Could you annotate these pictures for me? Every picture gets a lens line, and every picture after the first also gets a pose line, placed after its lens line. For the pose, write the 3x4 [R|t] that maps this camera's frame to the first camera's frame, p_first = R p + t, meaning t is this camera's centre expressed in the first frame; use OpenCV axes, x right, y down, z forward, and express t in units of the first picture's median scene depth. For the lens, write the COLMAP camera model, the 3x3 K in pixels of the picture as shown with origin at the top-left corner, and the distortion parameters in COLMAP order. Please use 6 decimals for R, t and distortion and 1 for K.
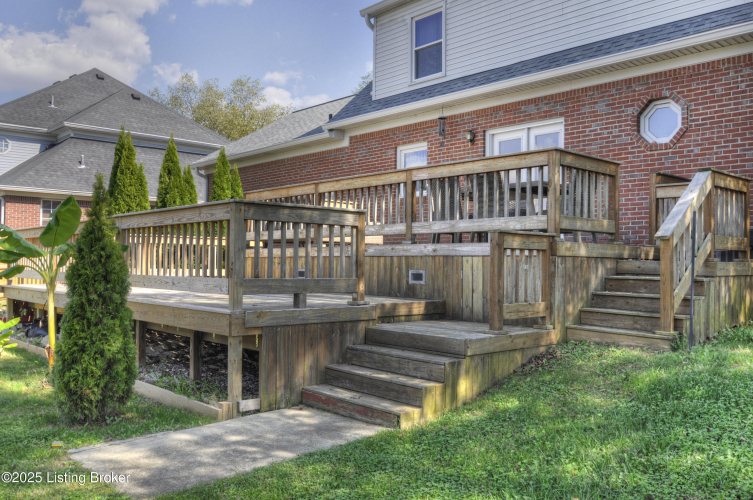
lens RADIAL K [[651.1, 0, 376.5], [0, 651.1, 250.0], [0, 0, 1]] dist [-0.010547, -0.007139]
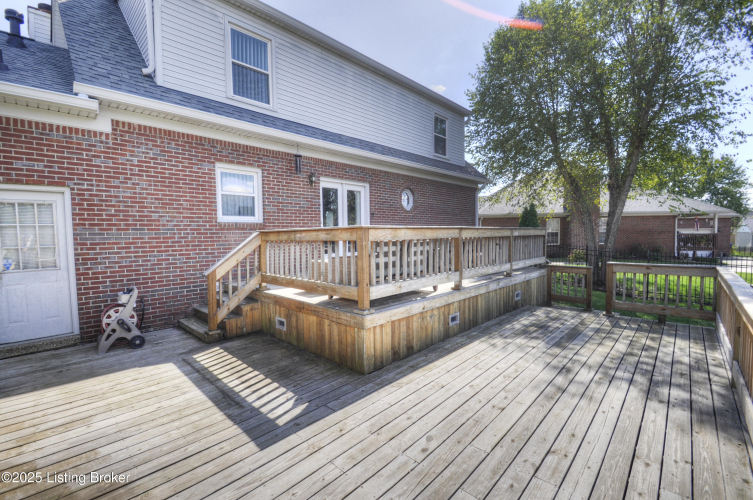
lens RADIAL K [[329.3, 0, 368.9], [0, 329.3, 247.3], [0, 0, 1]] dist [0.011679, -0.017017]
pose [[-0.060981, -0.049794, 0.996896, -0.745770], [-0.004746, 0.998758, 0.049597, -0.121868], [-0.998128, -0.001707, -0.061142, 1.457503]]
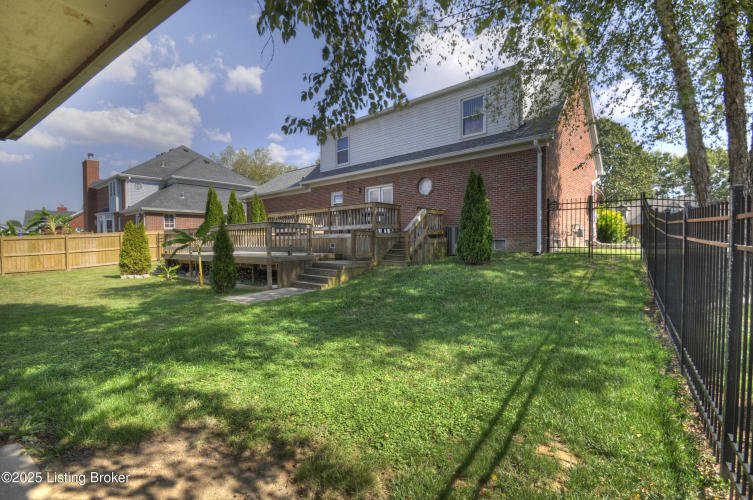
lens RADIAL K [[334.6, 0, 376.5], [0, 334.6, 250.0], [0, 0, 1]] dist [-0.000199, 0.000010]
pose [[0.991617, -0.024891, 0.126795, 0.064459], [0.018773, 0.998612, 0.049215, -0.007241], [-0.127844, -0.046422, 0.990707, -0.460959]]
